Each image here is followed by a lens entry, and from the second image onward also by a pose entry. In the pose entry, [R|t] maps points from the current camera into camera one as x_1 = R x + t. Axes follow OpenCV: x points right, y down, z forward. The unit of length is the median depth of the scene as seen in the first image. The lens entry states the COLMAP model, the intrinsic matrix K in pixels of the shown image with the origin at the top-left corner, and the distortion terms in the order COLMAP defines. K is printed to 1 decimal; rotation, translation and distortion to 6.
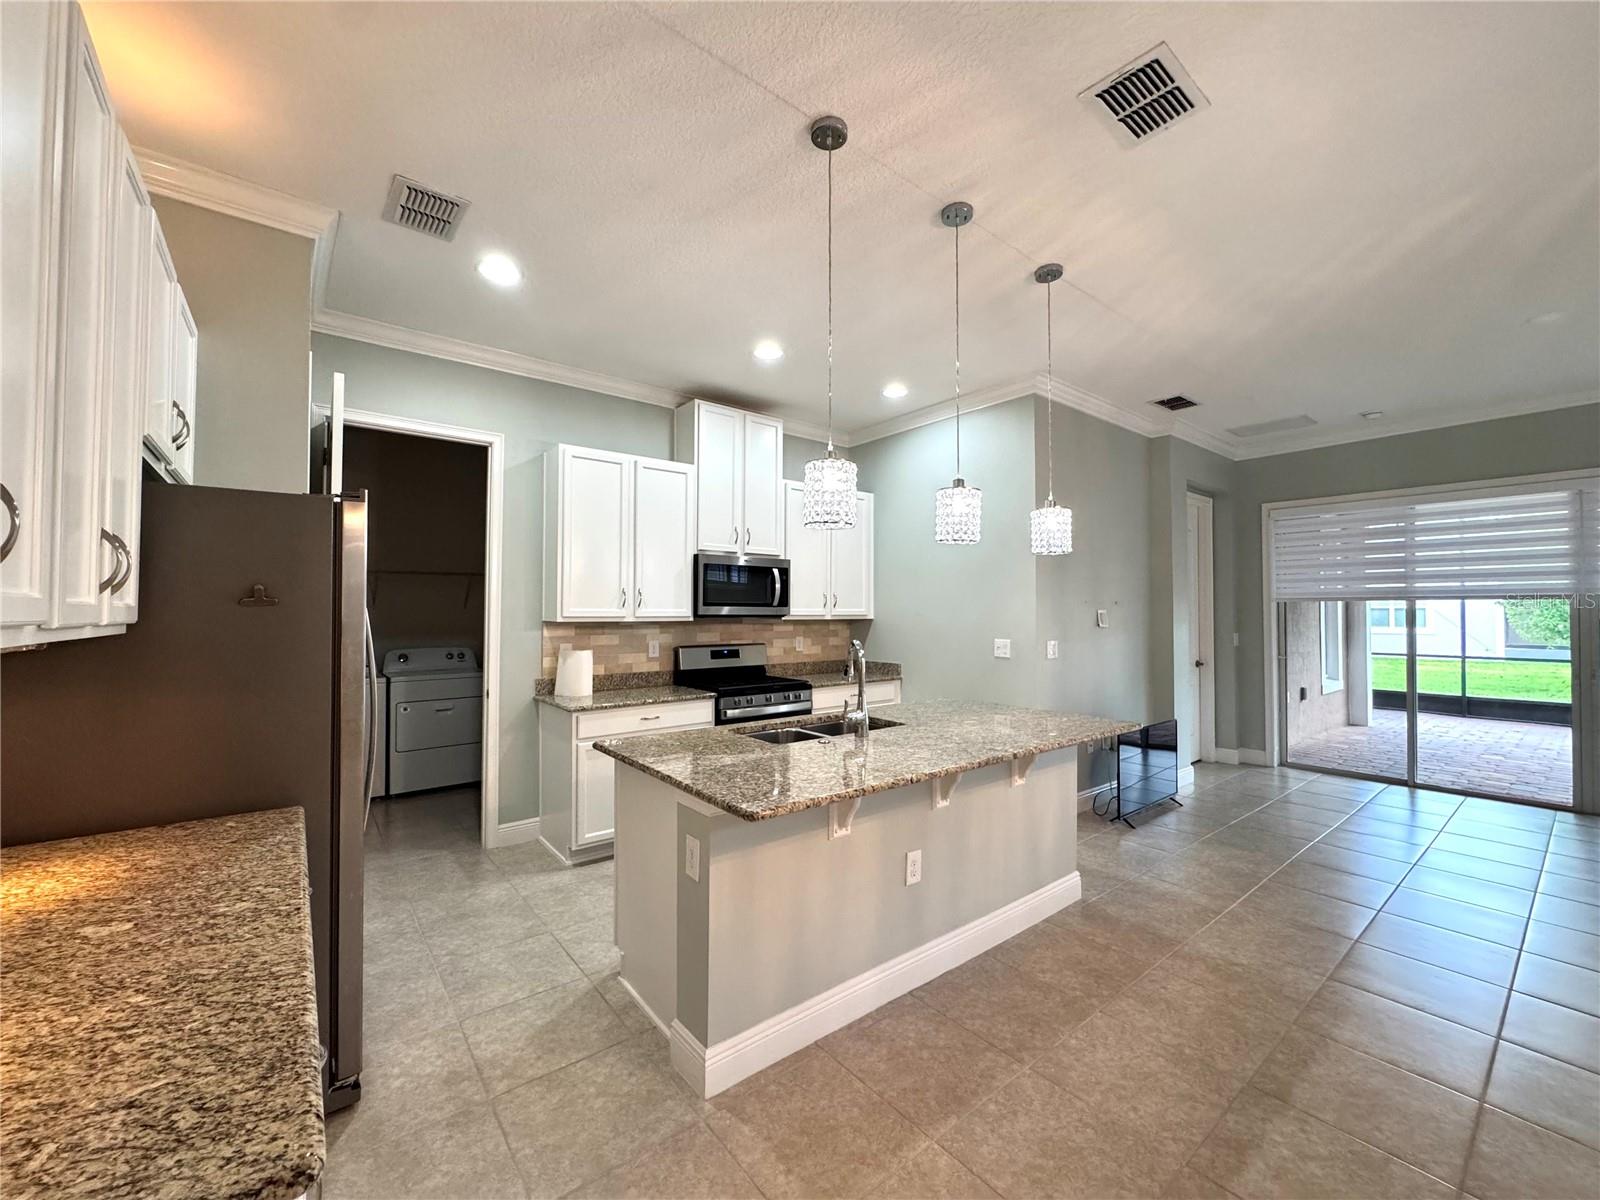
lens RADIAL K [[640.8, 0, 798.9], [0, 640.8, 598.8], [0, 0, 1]] dist [-0.003763, 0.000482]
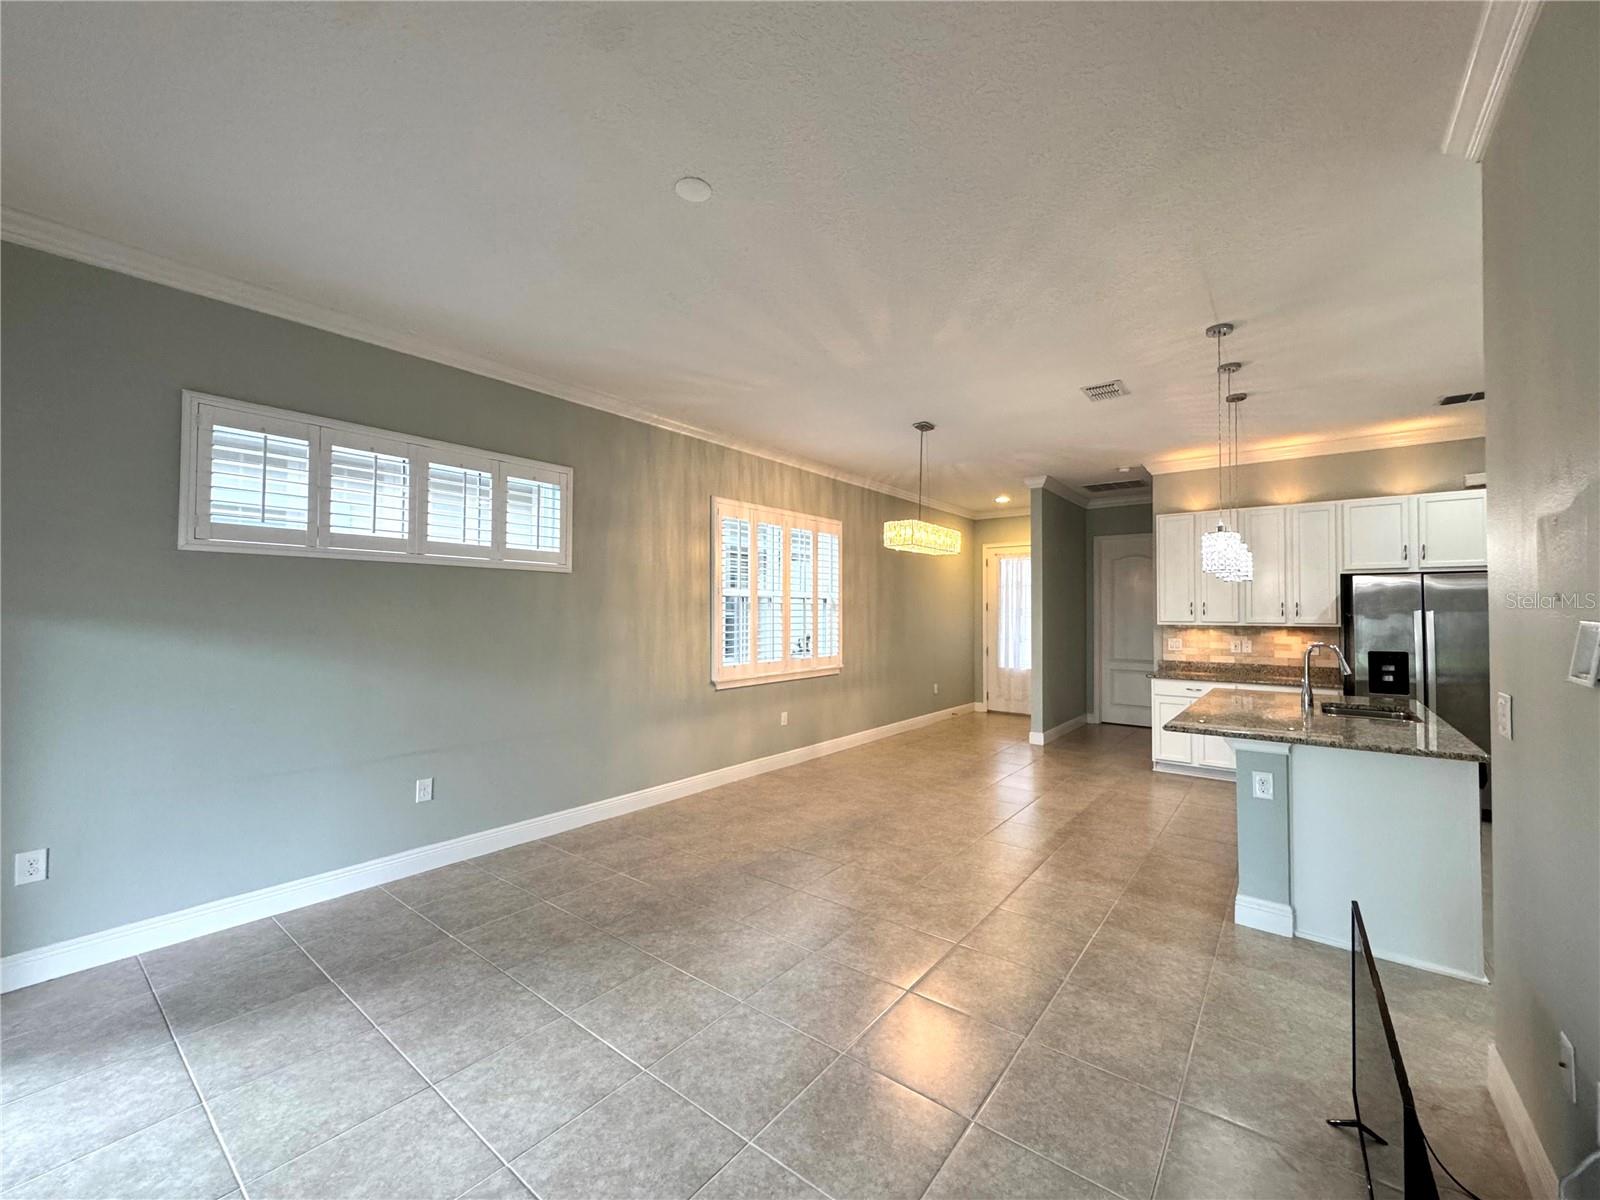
lens RADIAL K [[640.8, 0, 798.9], [0, 640.8, 598.8], [0, 0, 1]] dist [-0.003763, 0.000482]
pose [[-0.971762, -0.012224, -0.235646, 0.942727], [-0.001843, 0.999020, -0.044224, 0.021546], [0.235955, -0.042540, -0.970832, 1.295479]]
